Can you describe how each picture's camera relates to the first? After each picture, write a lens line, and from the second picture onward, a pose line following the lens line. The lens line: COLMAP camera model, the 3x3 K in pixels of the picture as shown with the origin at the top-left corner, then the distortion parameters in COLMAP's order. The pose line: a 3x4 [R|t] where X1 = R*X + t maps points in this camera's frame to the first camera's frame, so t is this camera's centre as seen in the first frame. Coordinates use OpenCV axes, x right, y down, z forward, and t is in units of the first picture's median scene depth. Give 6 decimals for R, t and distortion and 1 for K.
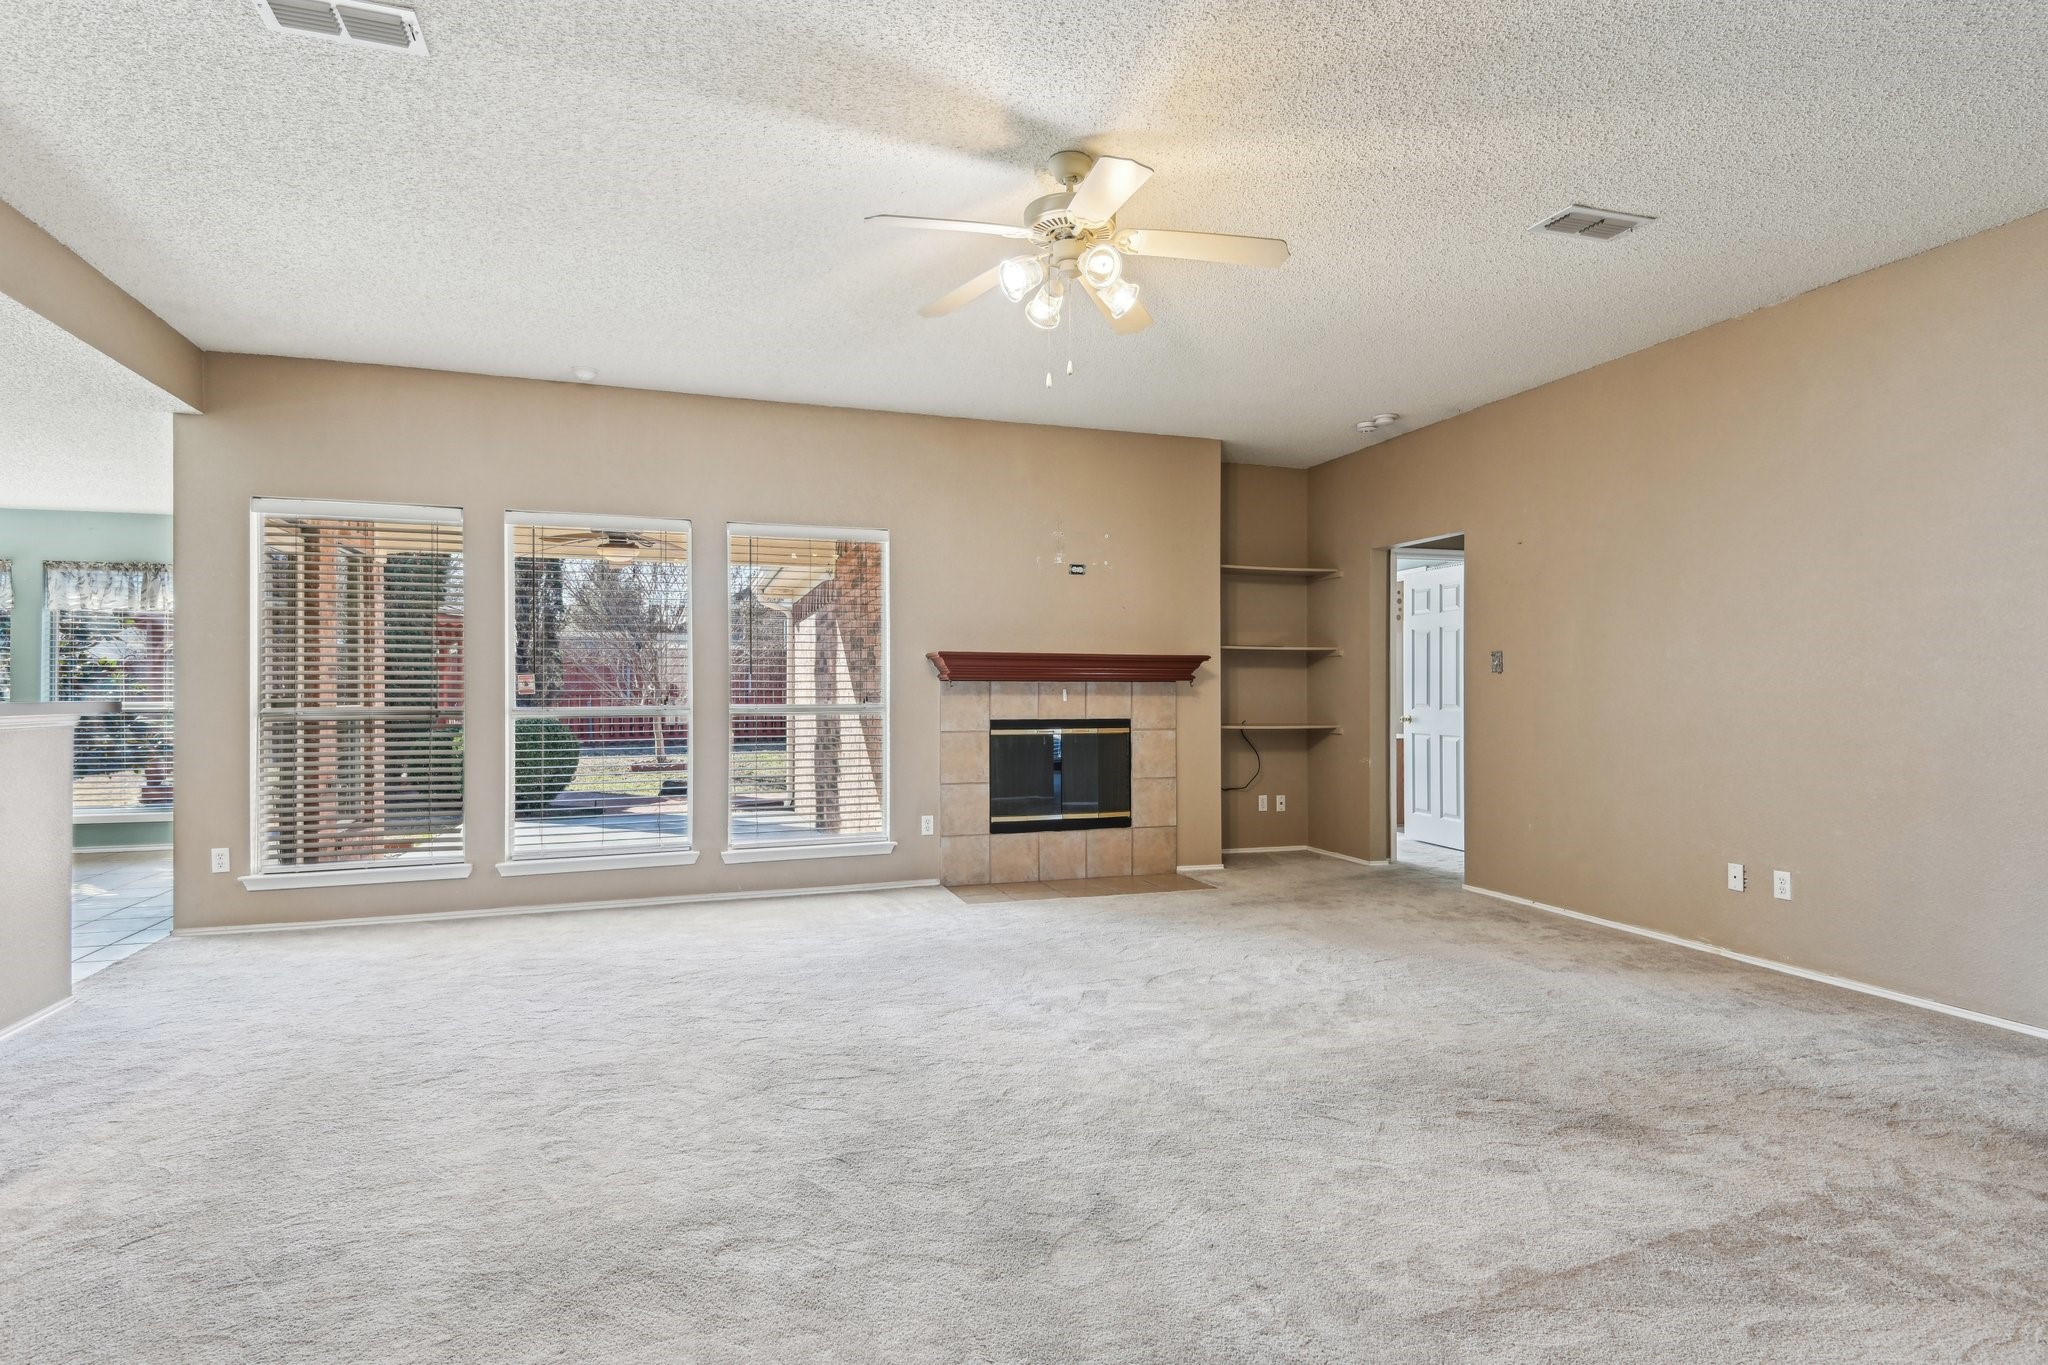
lens RADIAL K [[1049.8, 0, 1042.6], [0, 1049.8, 685.3], [0, 0, 1]] dist [0.054880, -0.000160]
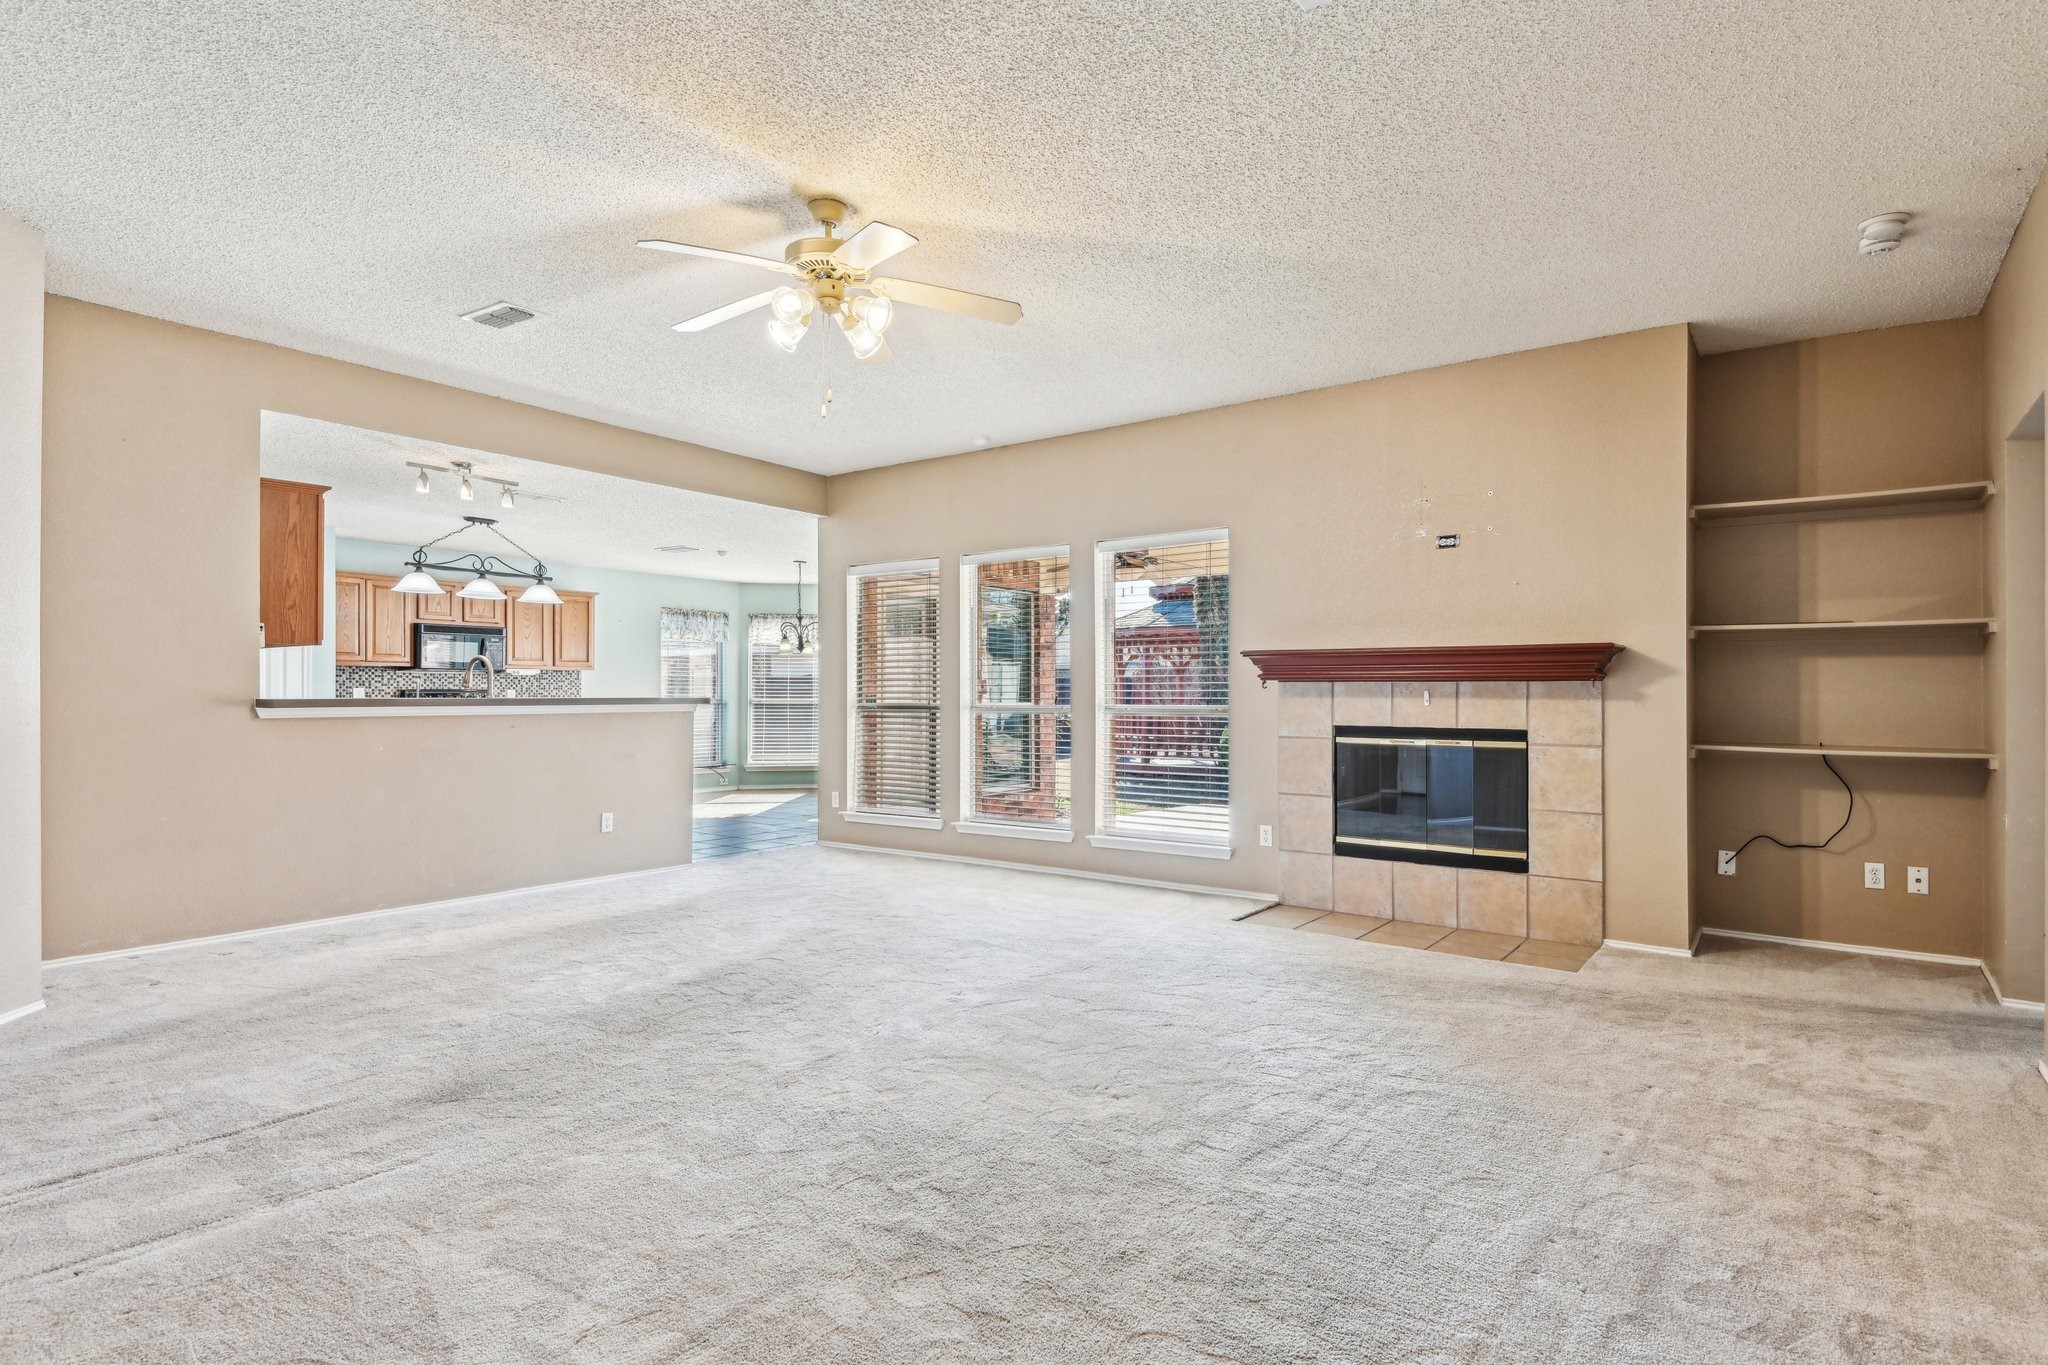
lens RADIAL K [[1066.0, 0, 1035.2], [0, 1066.0, 691.5], [0, 0, 1]] dist [0.030301, -0.000399]
pose [[0.571244, 0.000140, -0.820780, 0.536499], [0.002960, 0.999993, 0.002230, 0.001532], [0.820775, -0.003704, 0.571240, 0.279120]]
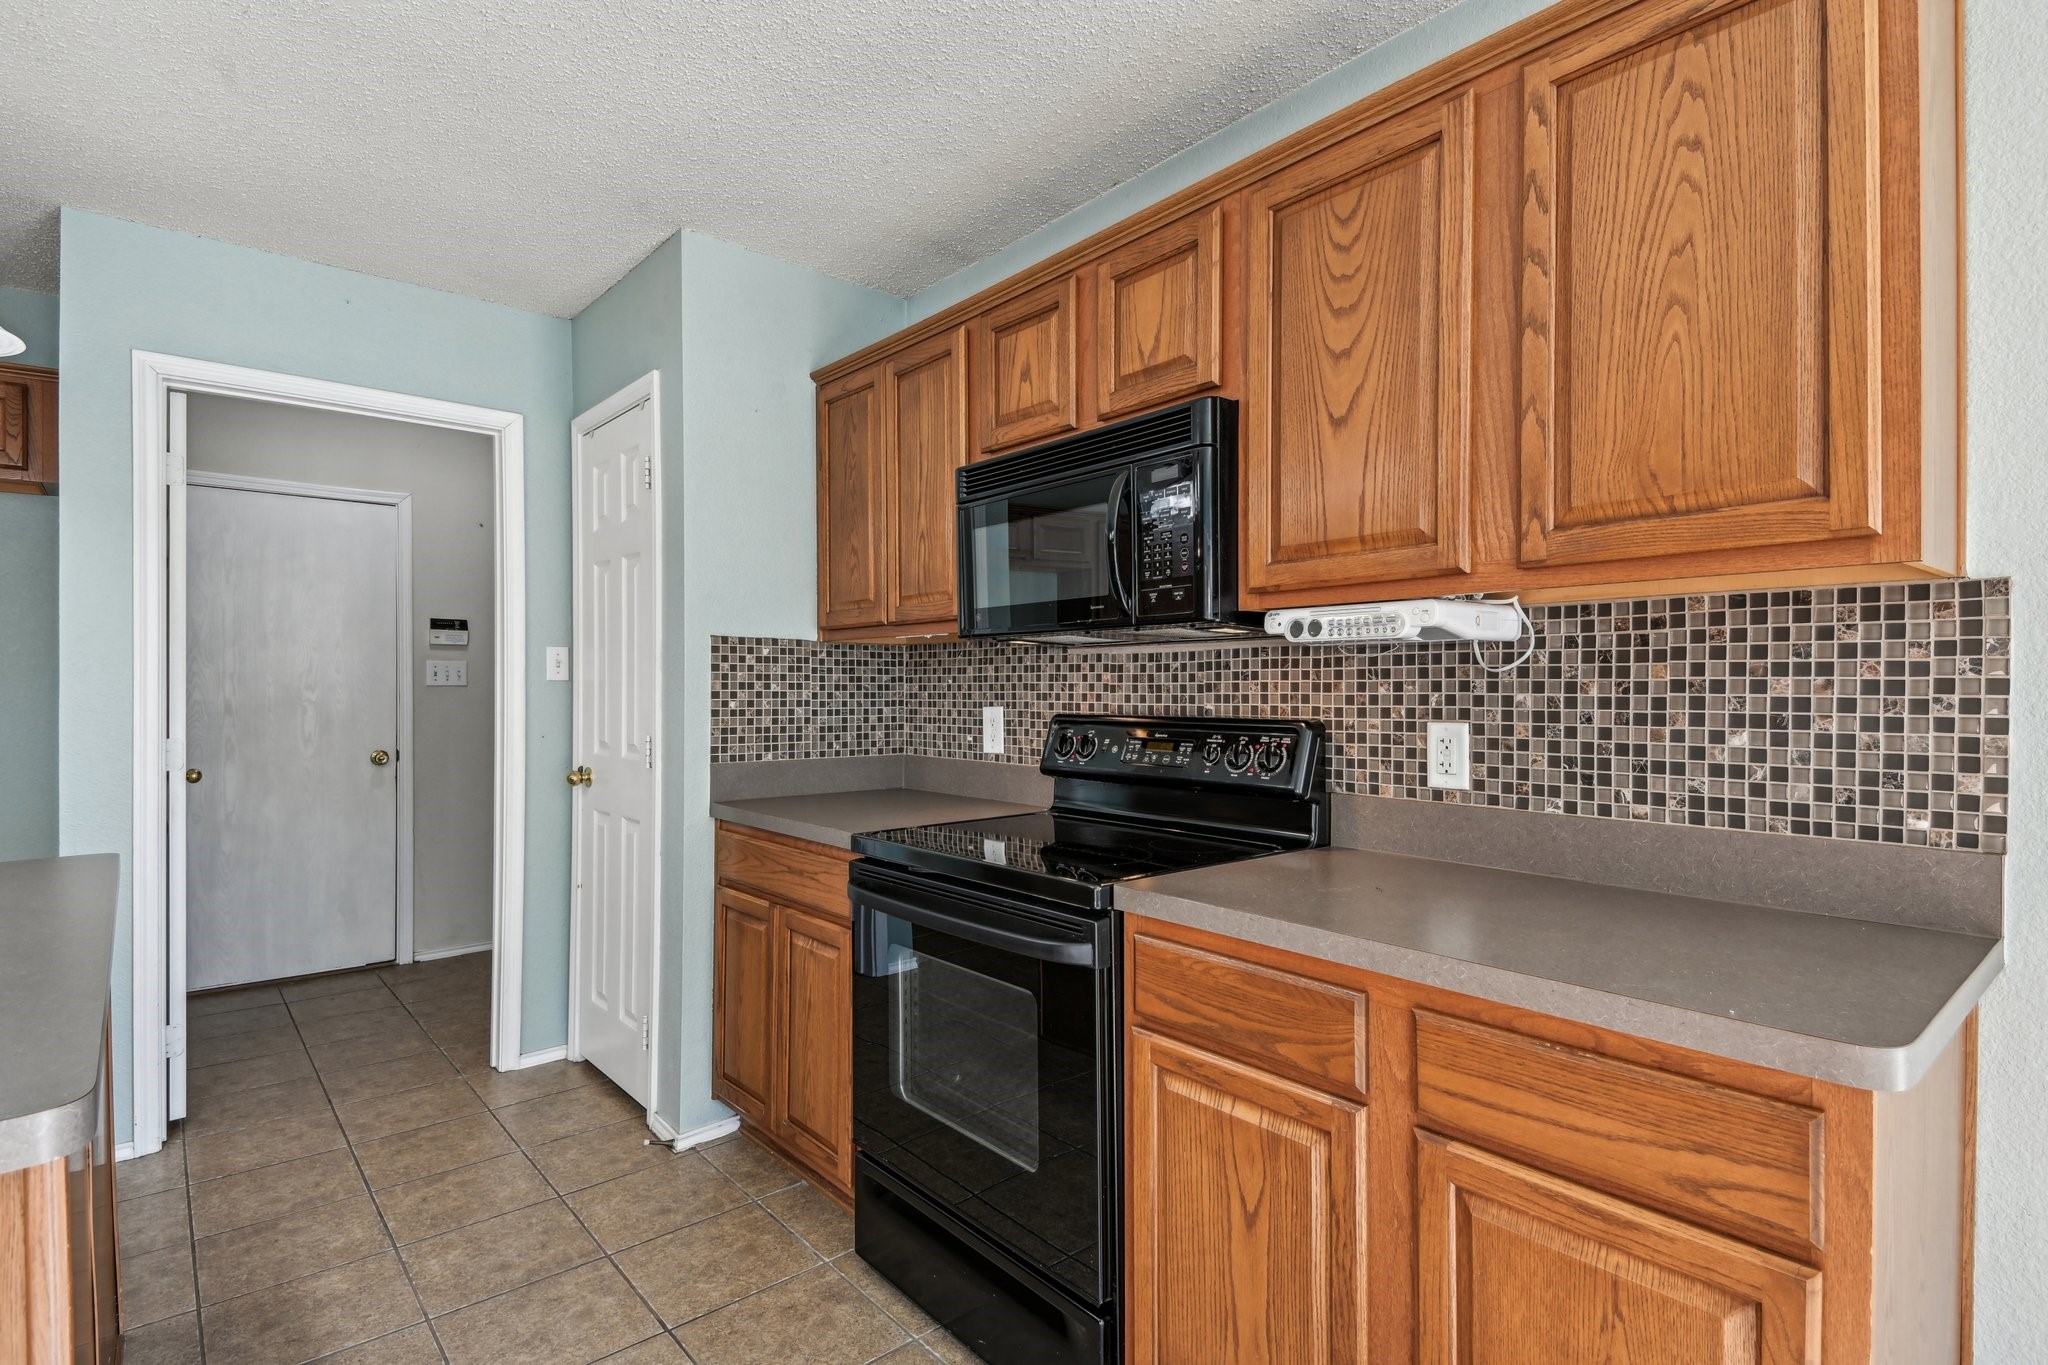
lens RADIAL K [[1001.0, 0, 1029.1], [0, 1001.0, 690.5], [0, 0, 1]] dist [0.087449, -0.060992]
pose [[-0.929297, 0.004723, -0.369304, -1.069073], [0.006403, 0.999974, -0.003322, -0.008250], [0.369278, -0.005451, -0.929303, 0.789309]]
